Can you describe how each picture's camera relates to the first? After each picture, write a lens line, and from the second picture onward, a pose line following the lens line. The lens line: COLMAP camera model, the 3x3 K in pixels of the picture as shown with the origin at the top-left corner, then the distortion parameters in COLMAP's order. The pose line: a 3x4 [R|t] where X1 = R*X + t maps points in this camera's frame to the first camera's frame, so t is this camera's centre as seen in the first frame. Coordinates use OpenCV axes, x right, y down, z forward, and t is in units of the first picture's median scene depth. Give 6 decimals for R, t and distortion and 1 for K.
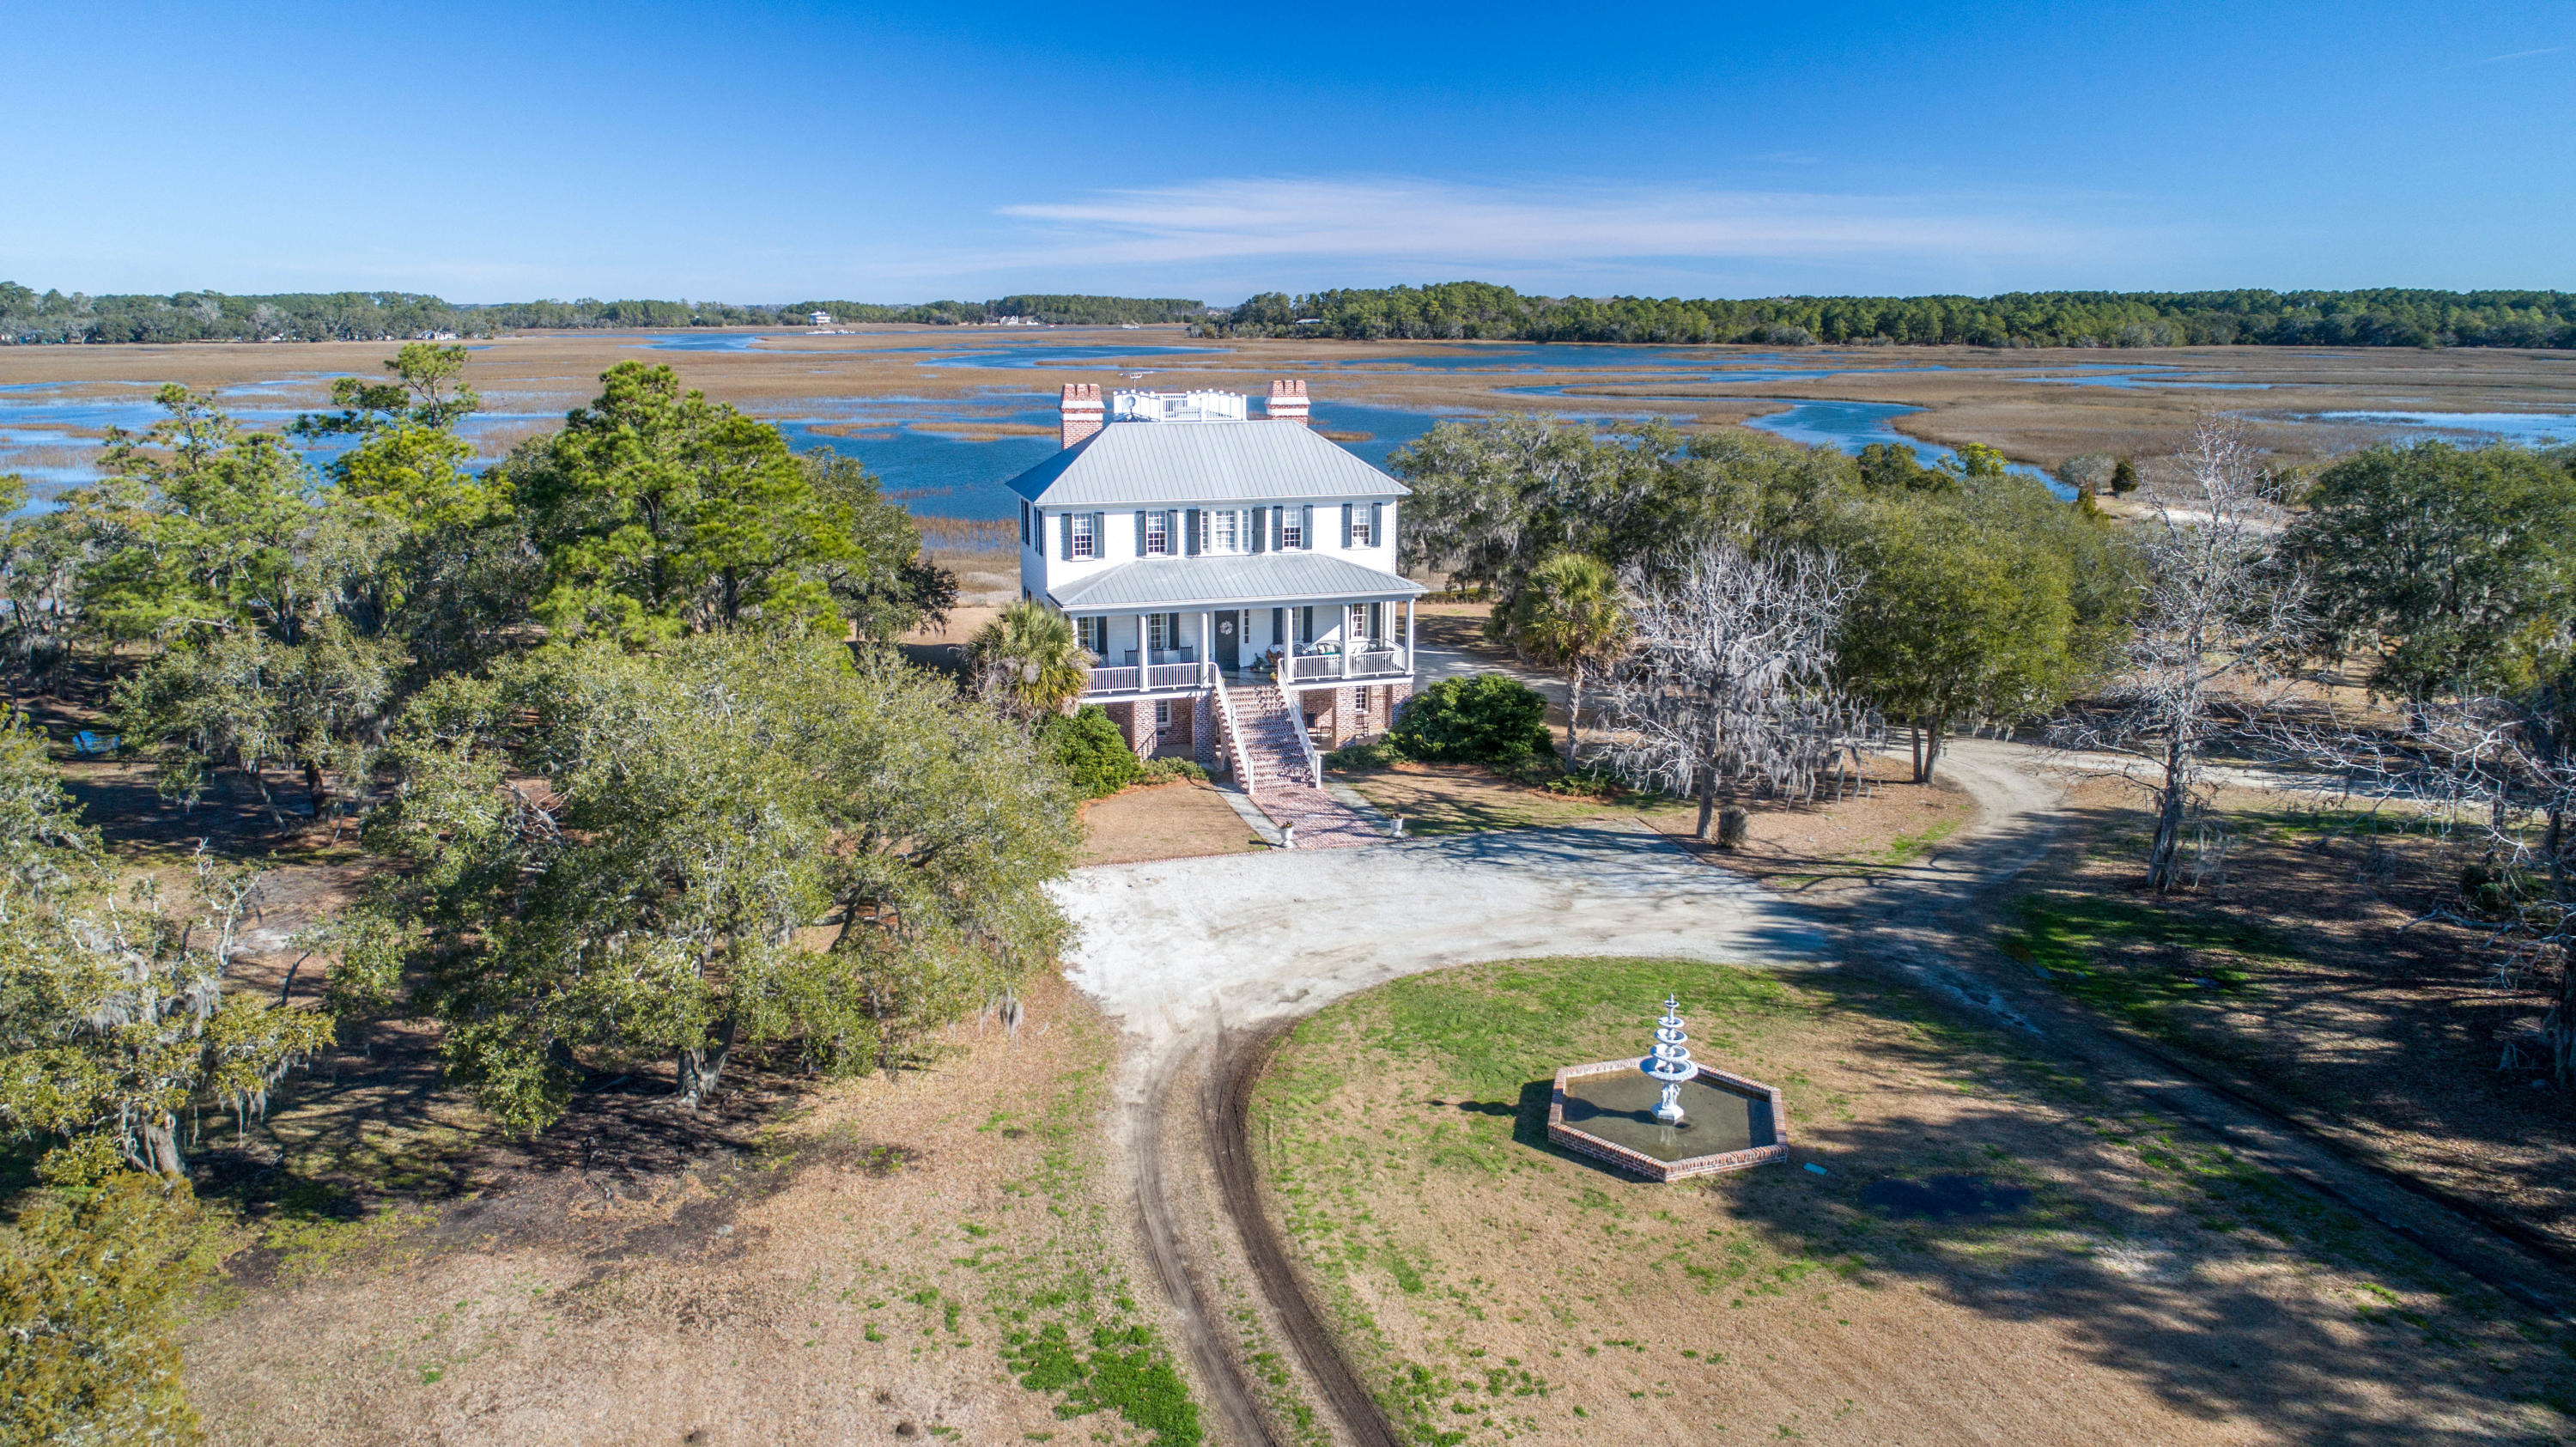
lens RADIAL K [[1724.3, 0, 1279.5], [0, 1724.3, 720.5], [0, 0, 1]] dist [-0.016860, 0.007912]
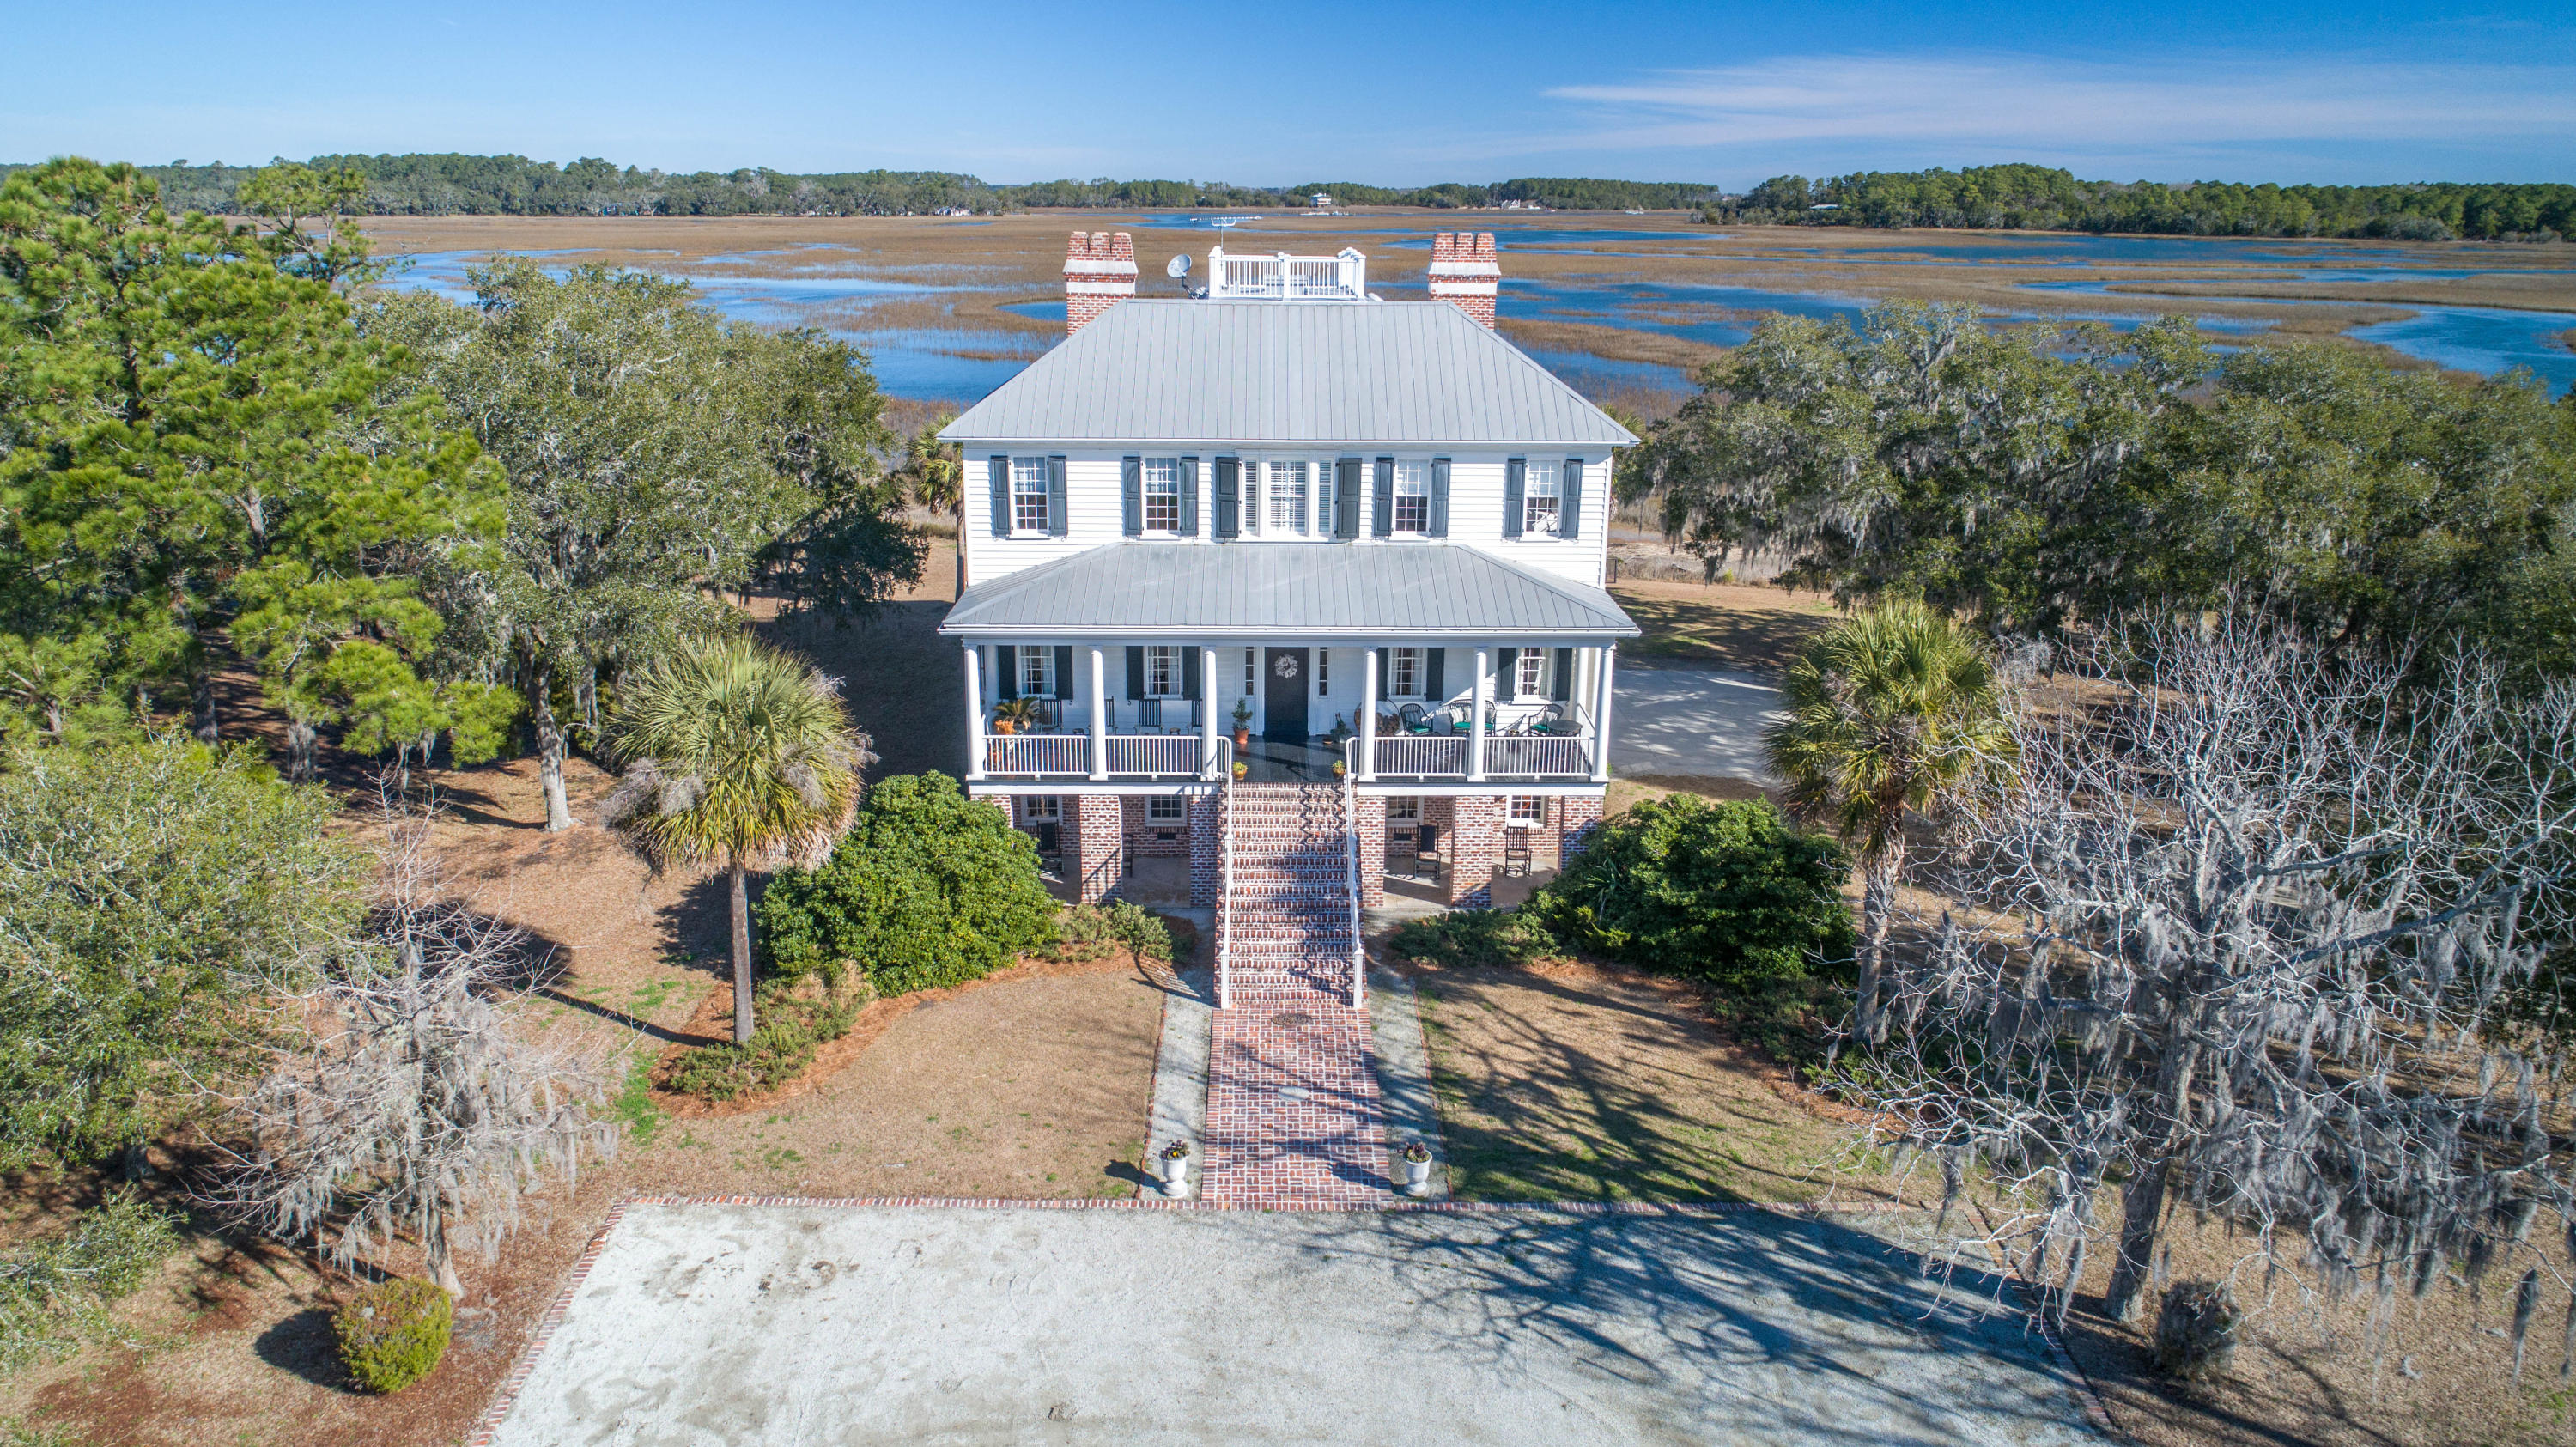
lens RADIAL K [[1724.3, 0, 1279.5], [0, 1724.3, 720.5], [0, 0, 1]] dist [-0.016860, 0.007912]
pose [[0.959235, 0.088219, -0.268489, 0.120535], [-0.071416, 0.994863, 0.071739, -0.075973], [0.273439, -0.049641, 0.960608, 0.445079]]
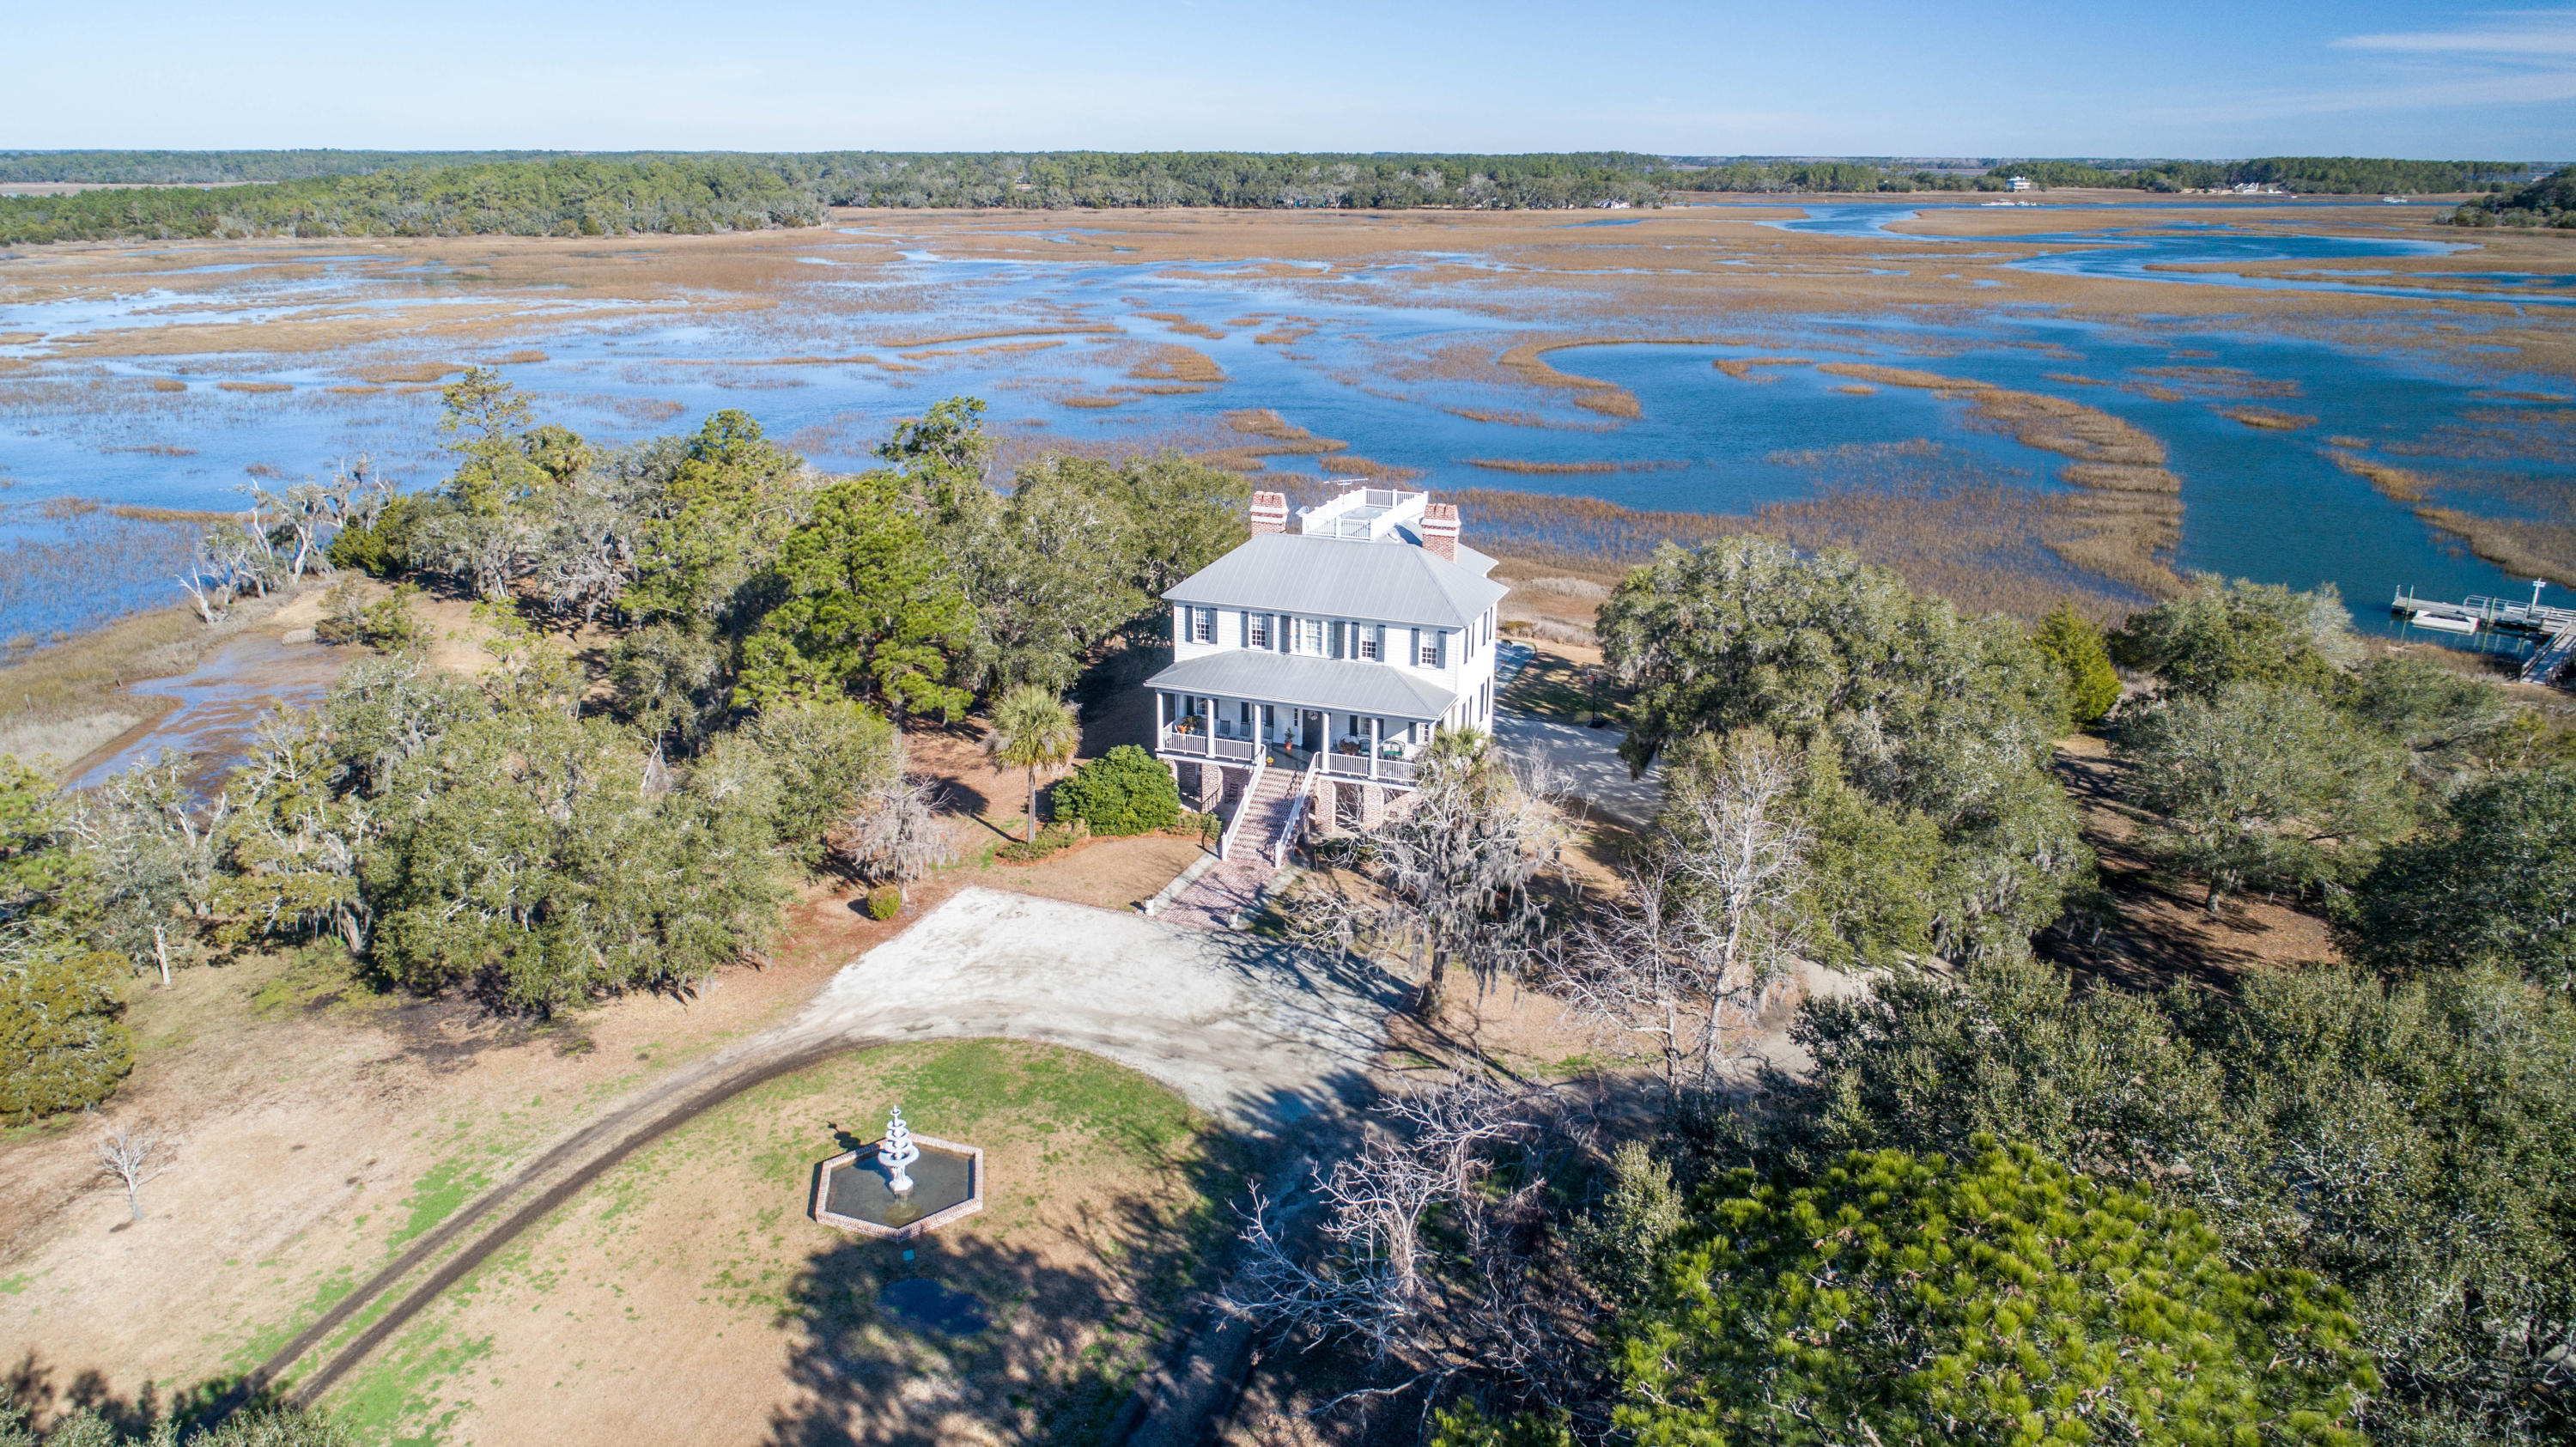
lens RADIAL K [[1724.3, 0, 1279.5], [0, 1724.3, 720.5], [0, 0, 1]] dist [-0.016860, 0.007912]
pose [[0.784266, 0.192829, -0.589697, 0.650694], [-0.144377, 0.981104, 0.128804, -0.198541], [0.603392, -0.015878, 0.797287, 0.031397]]
